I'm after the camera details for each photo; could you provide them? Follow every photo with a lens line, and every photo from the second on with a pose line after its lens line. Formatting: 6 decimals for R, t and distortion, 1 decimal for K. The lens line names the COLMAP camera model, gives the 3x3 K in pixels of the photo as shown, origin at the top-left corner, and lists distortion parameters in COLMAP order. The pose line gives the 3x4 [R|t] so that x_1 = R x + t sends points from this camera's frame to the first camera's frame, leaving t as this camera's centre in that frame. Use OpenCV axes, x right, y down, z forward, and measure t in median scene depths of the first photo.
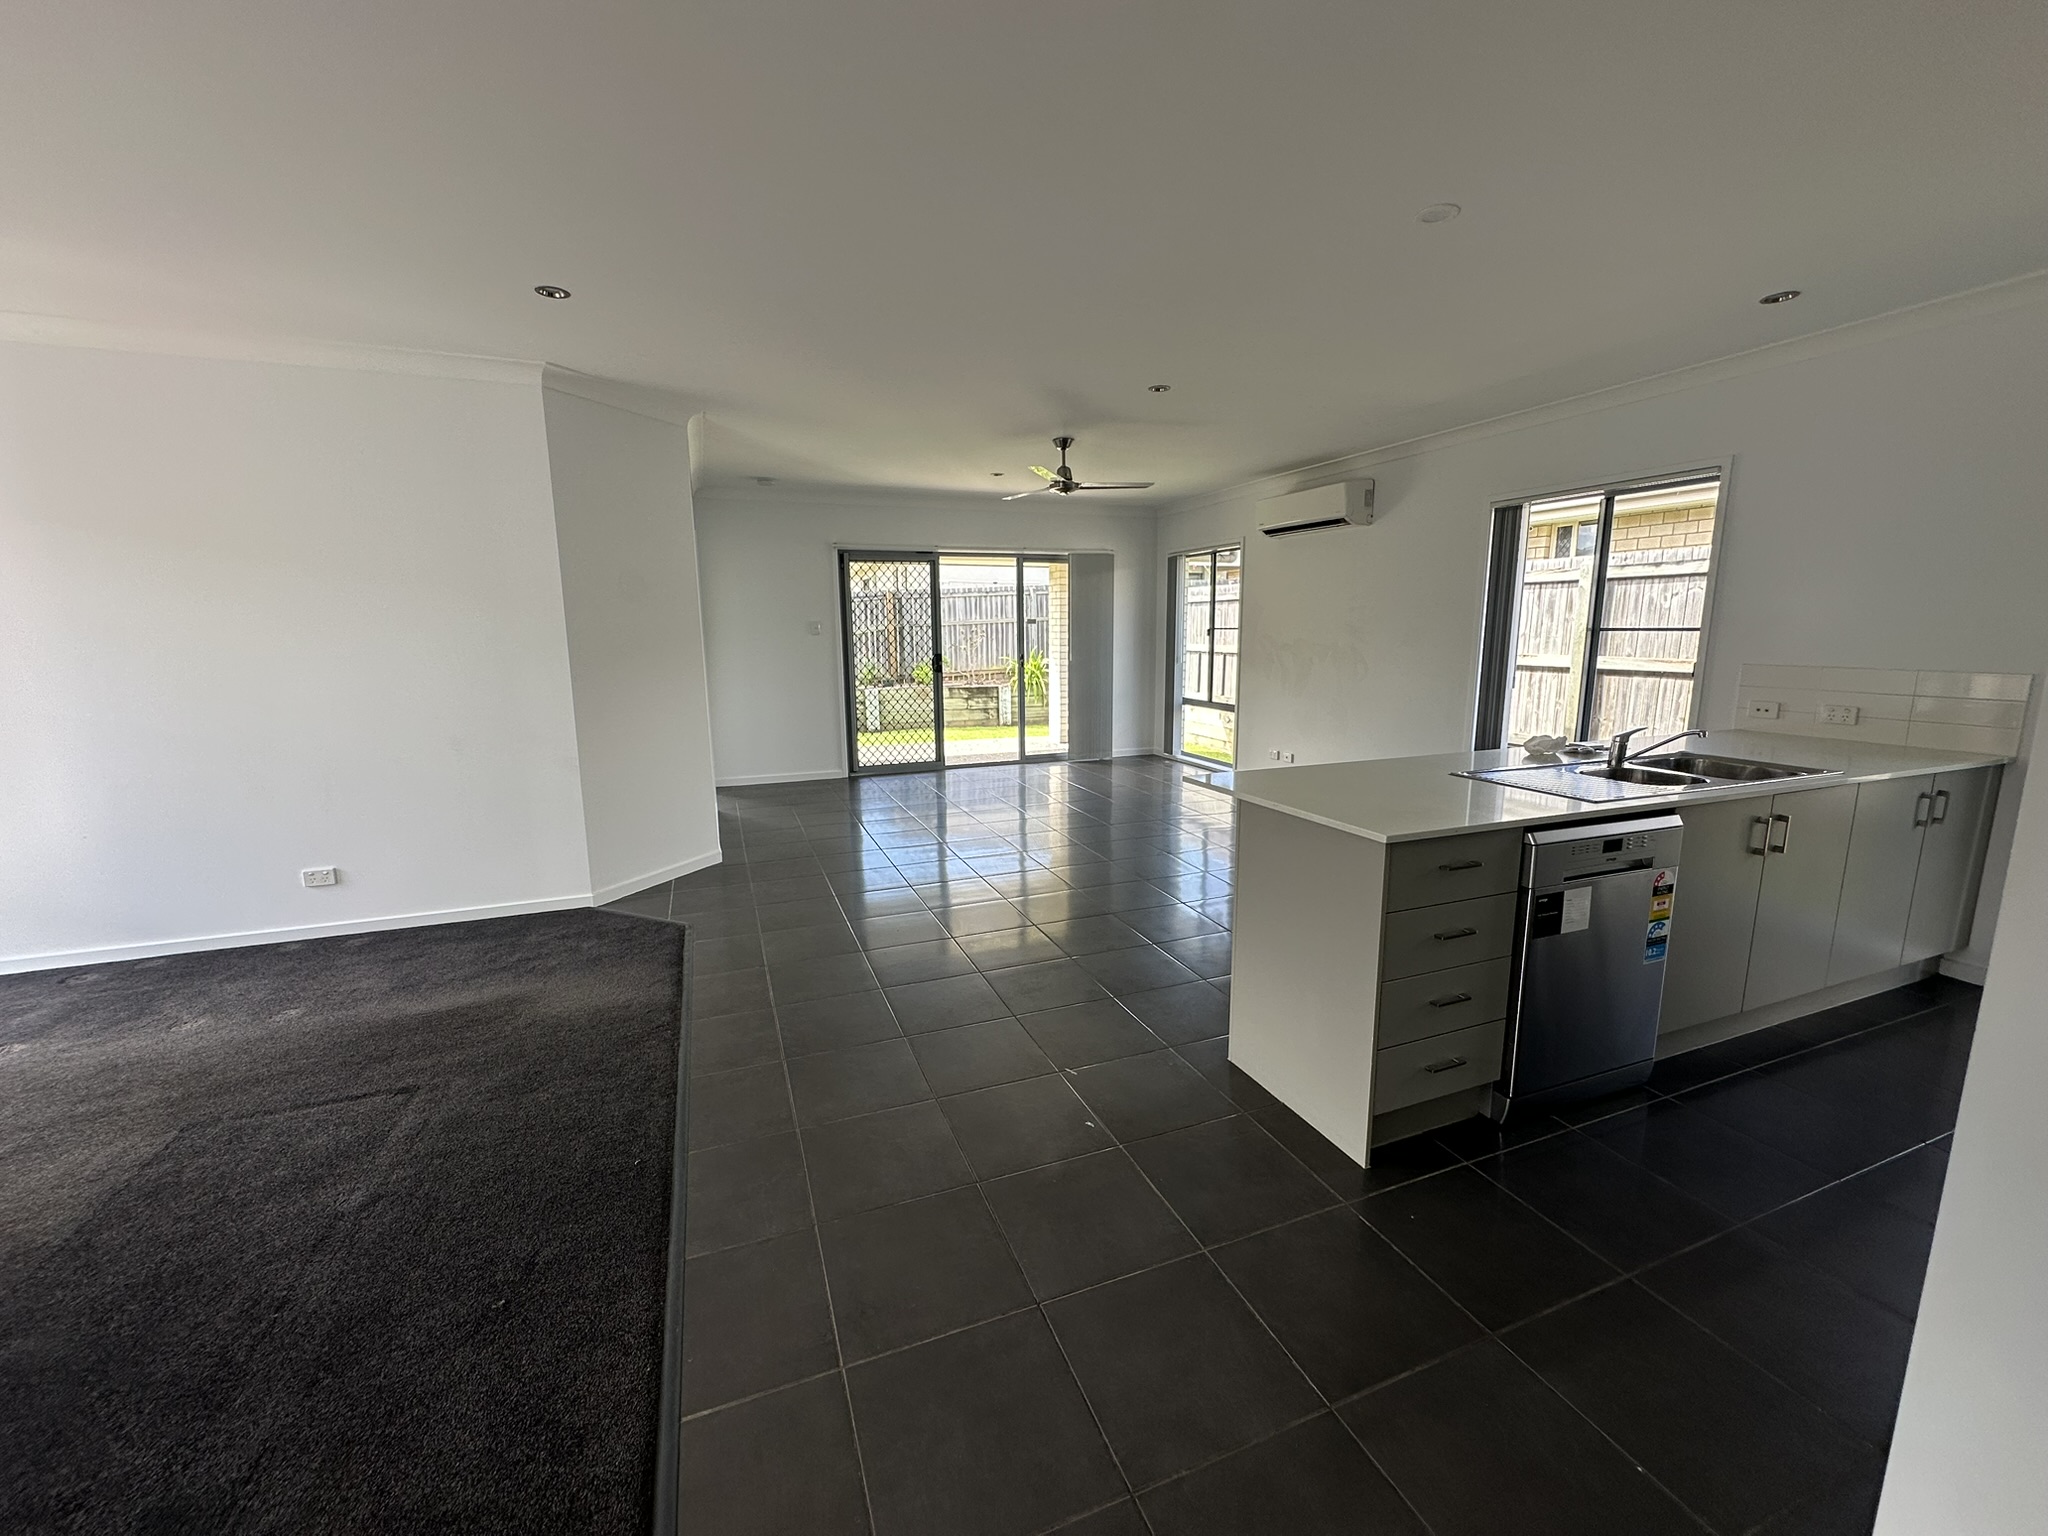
lens RADIAL K [[813.5, 0, 1026.6], [0, 813.5, 768.8], [0, 0, 1]] dist [-0.006607, 0.001628]
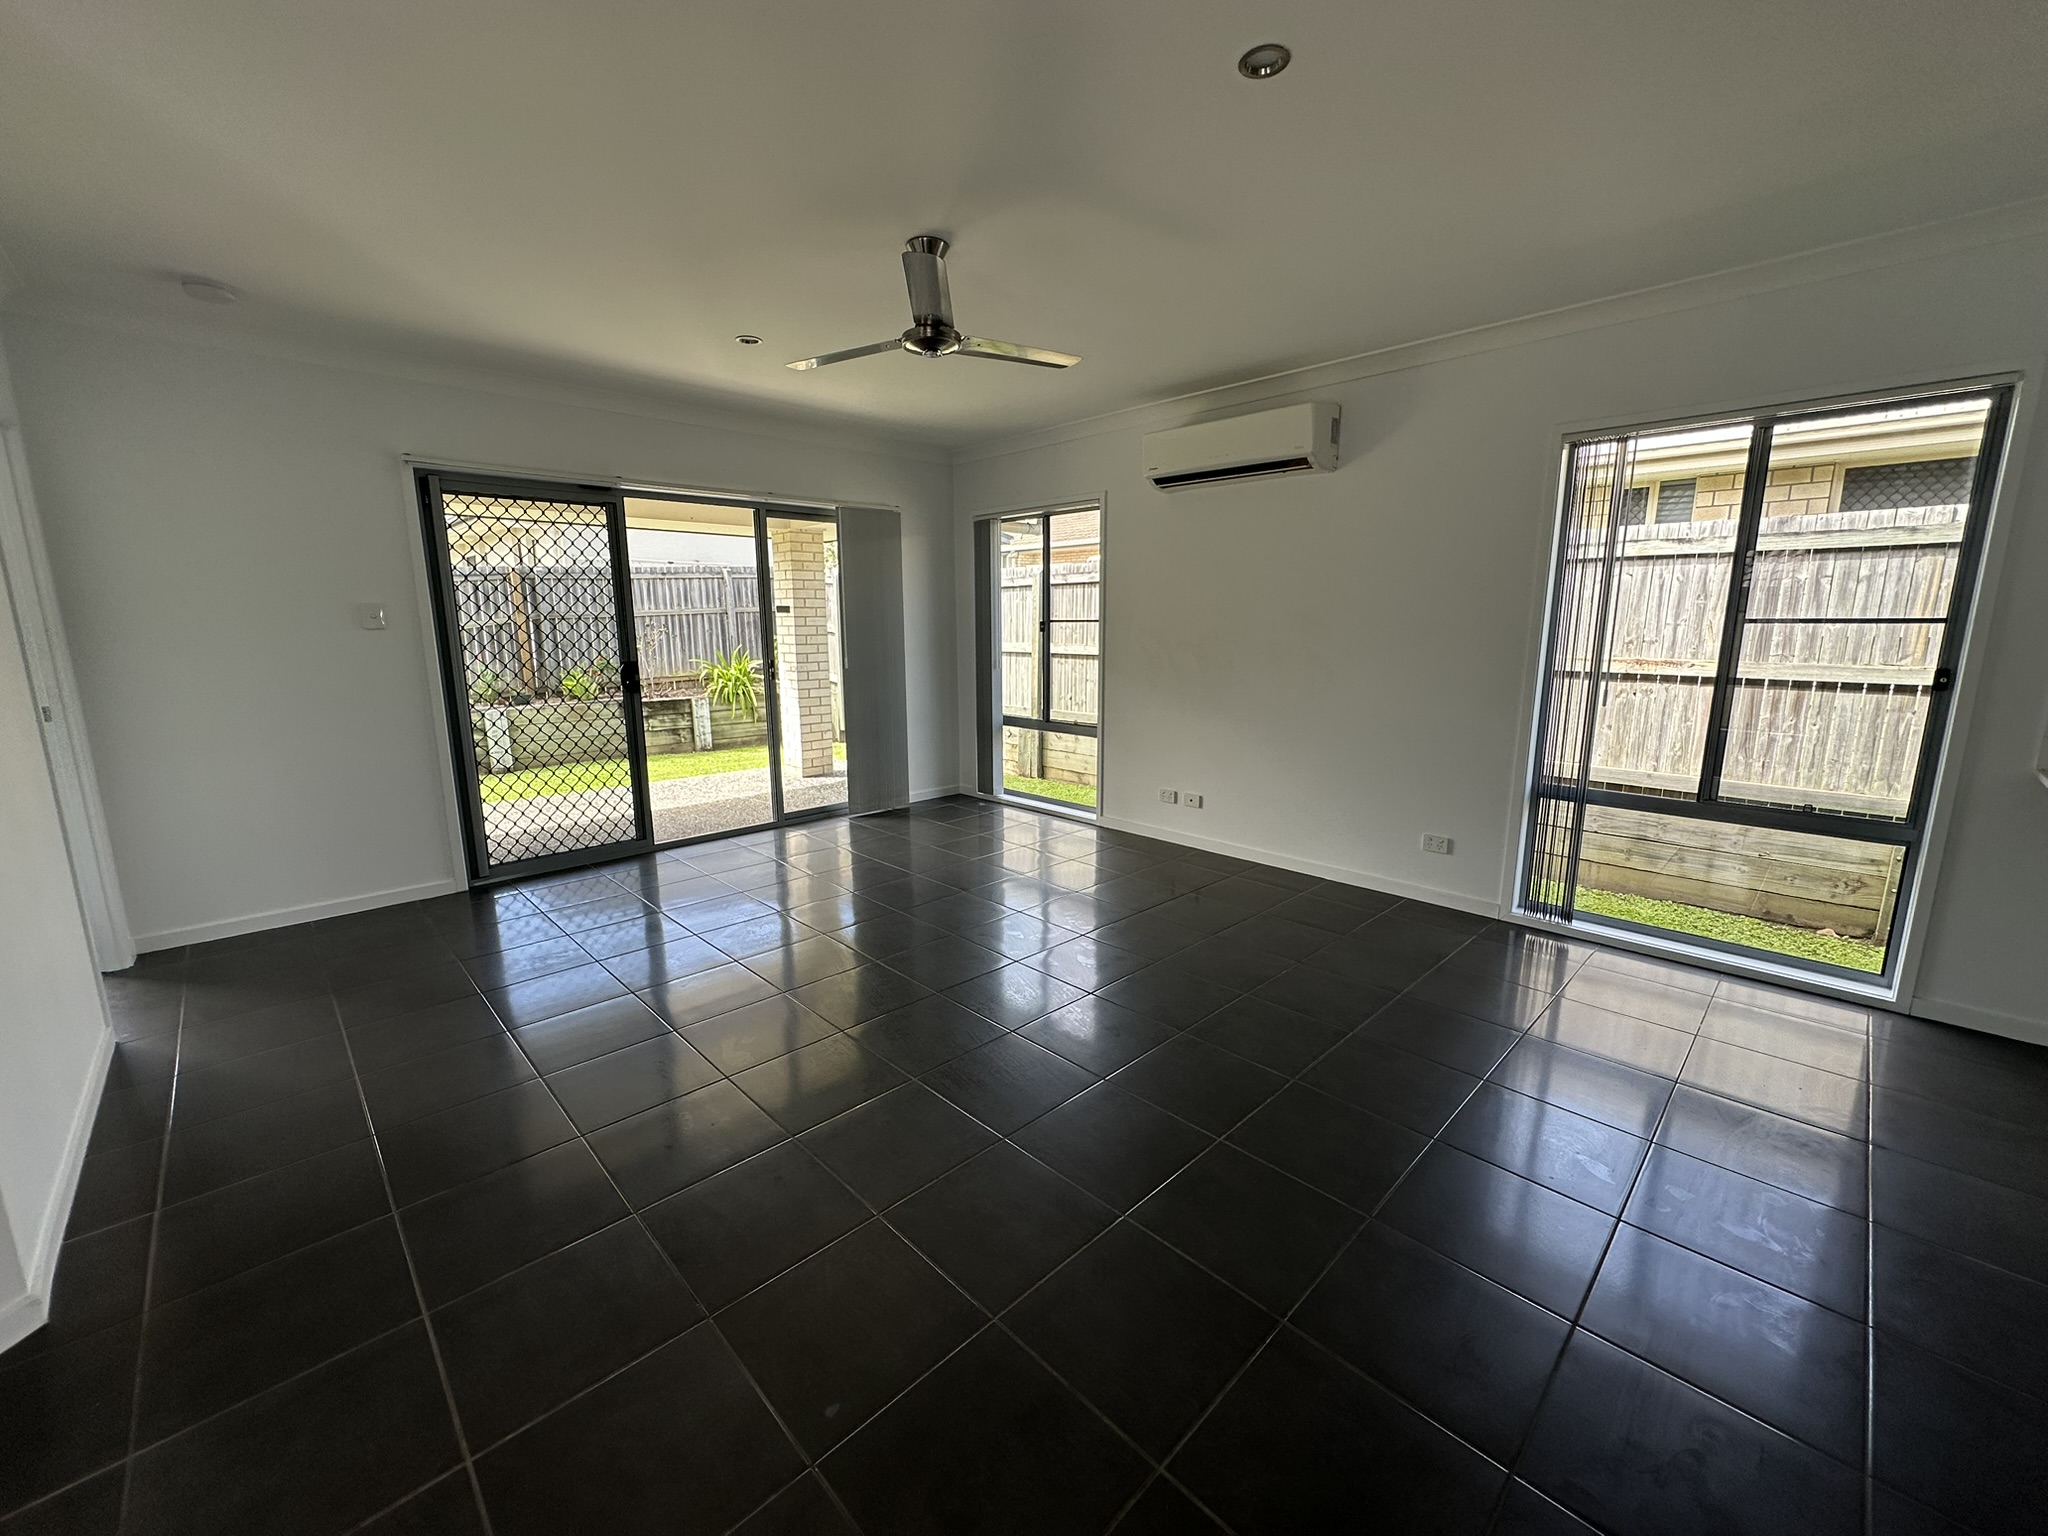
lens RADIAL K [[813.5, 0, 1024.9], [0, 813.5, 771.2], [0, 0, 1]] dist [-0.006607, 0.001628]
pose [[0.922092, -0.067869, 0.380972, -0.137893], [0.064027, 0.997688, 0.022766, -0.105904], [-0.381637, 0.003400, 0.924306, 0.627736]]
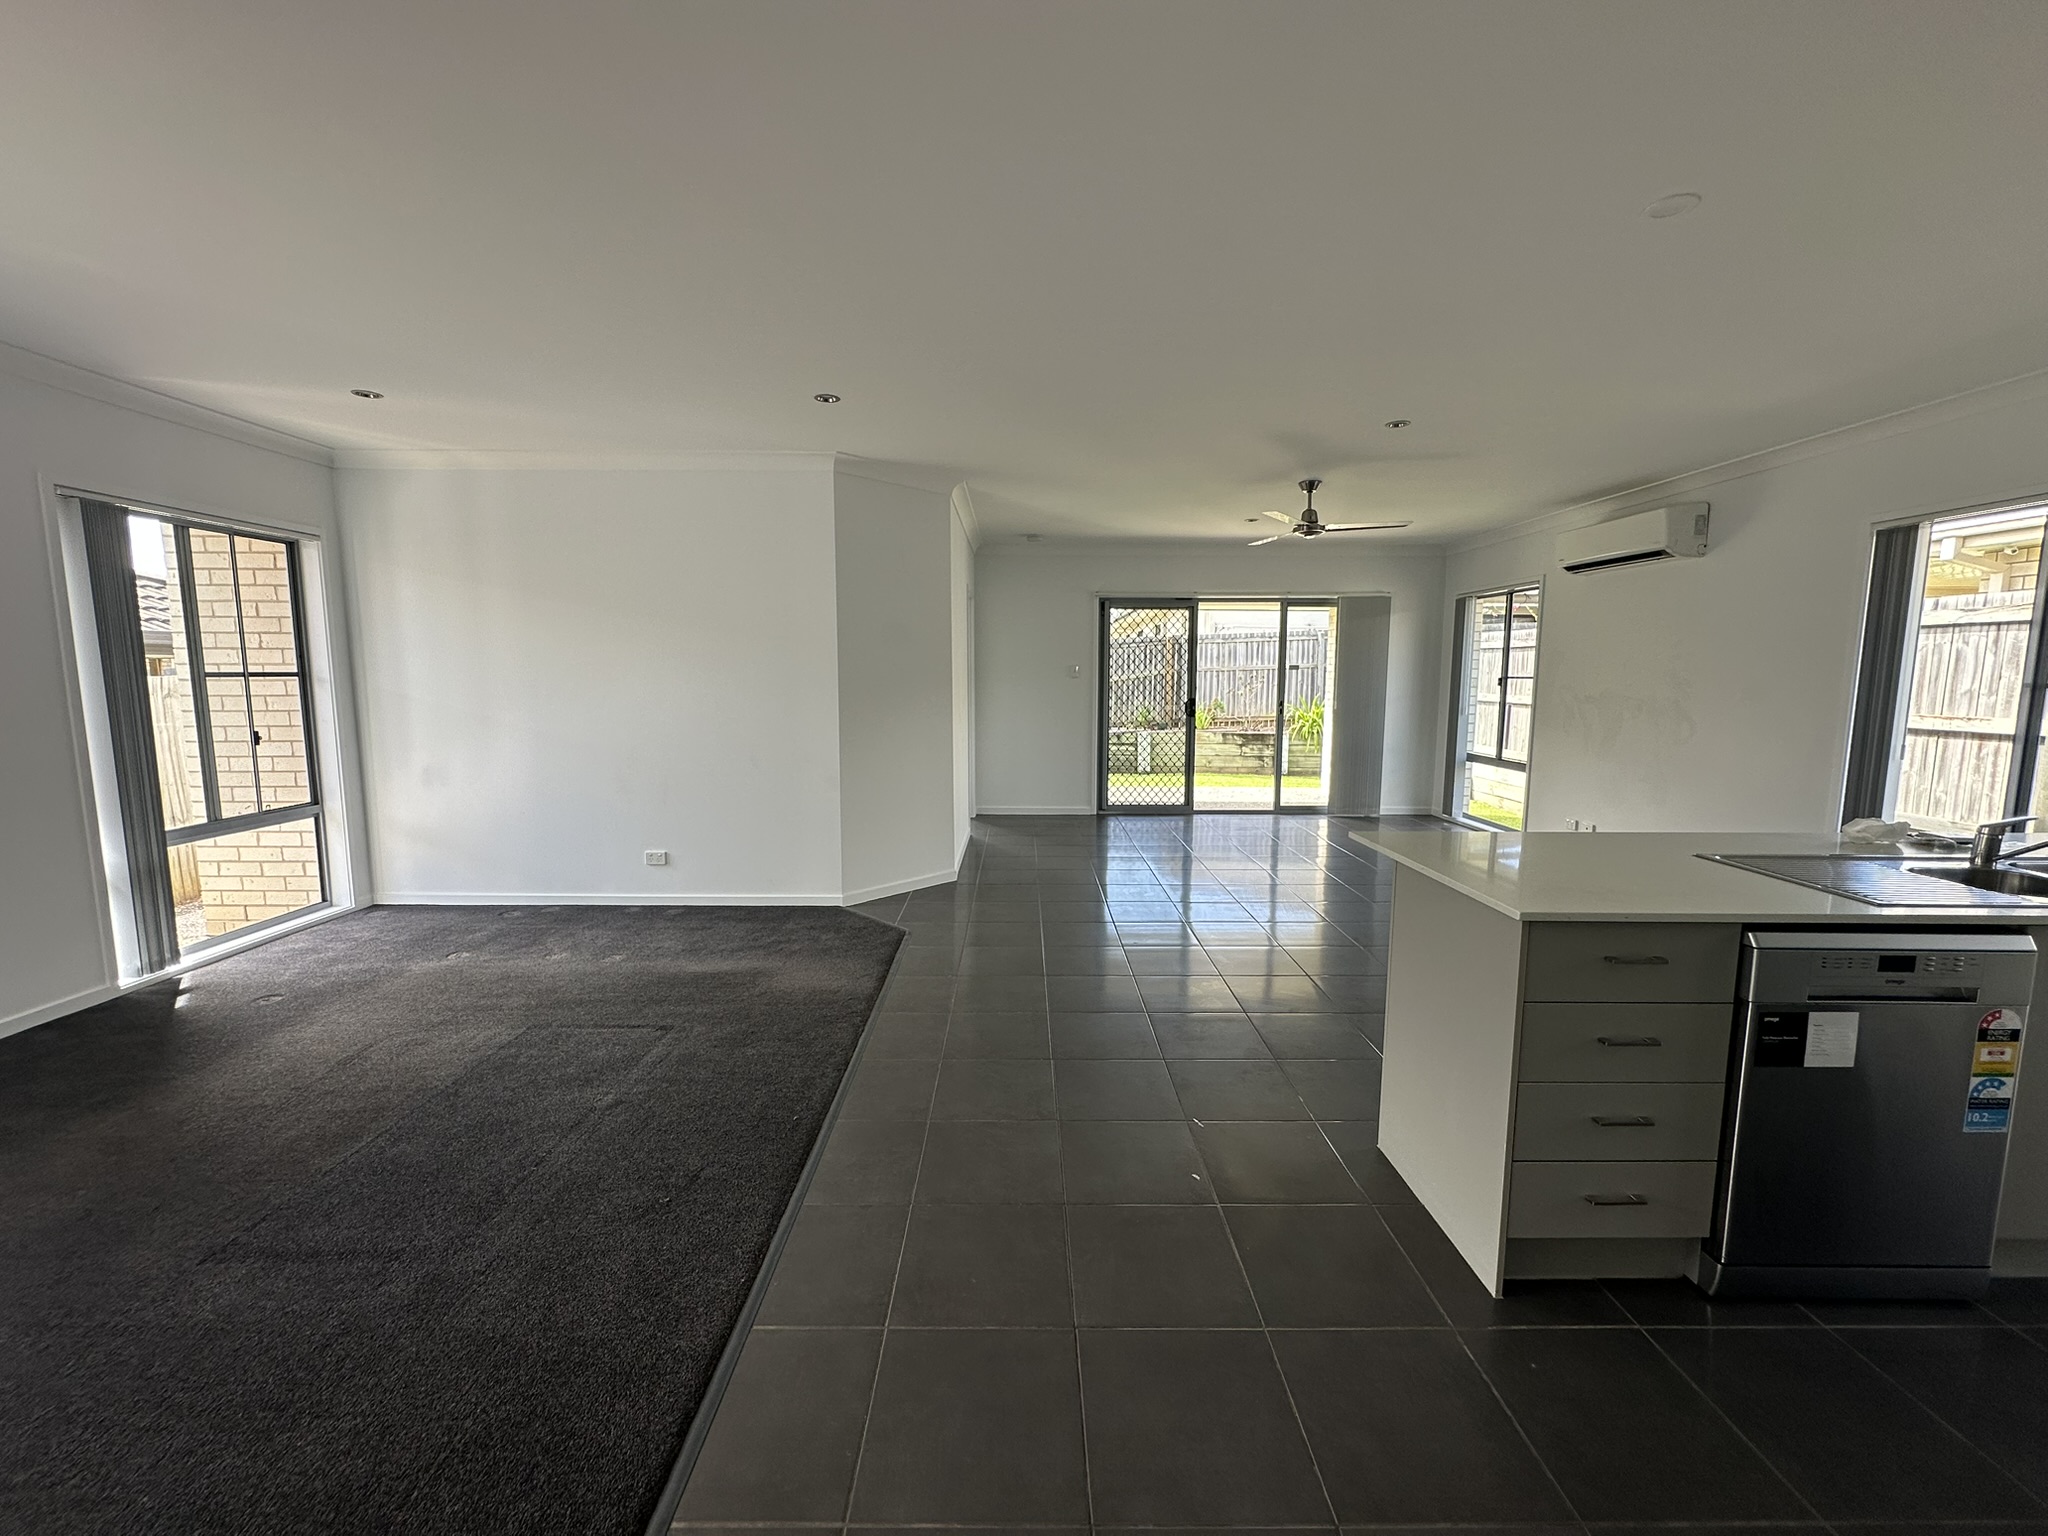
lens RADIAL K [[813.5, 0, 1024.8], [0, 813.5, 768.1], [0, 0, 1]] dist [-0.006607, 0.001628]
pose [[0.933294, 0.053876, -0.355048, 0.109543], [-0.073084, 0.996487, -0.040903, 0.001172], [0.351597, 0.064123, 0.933953, -0.008914]]
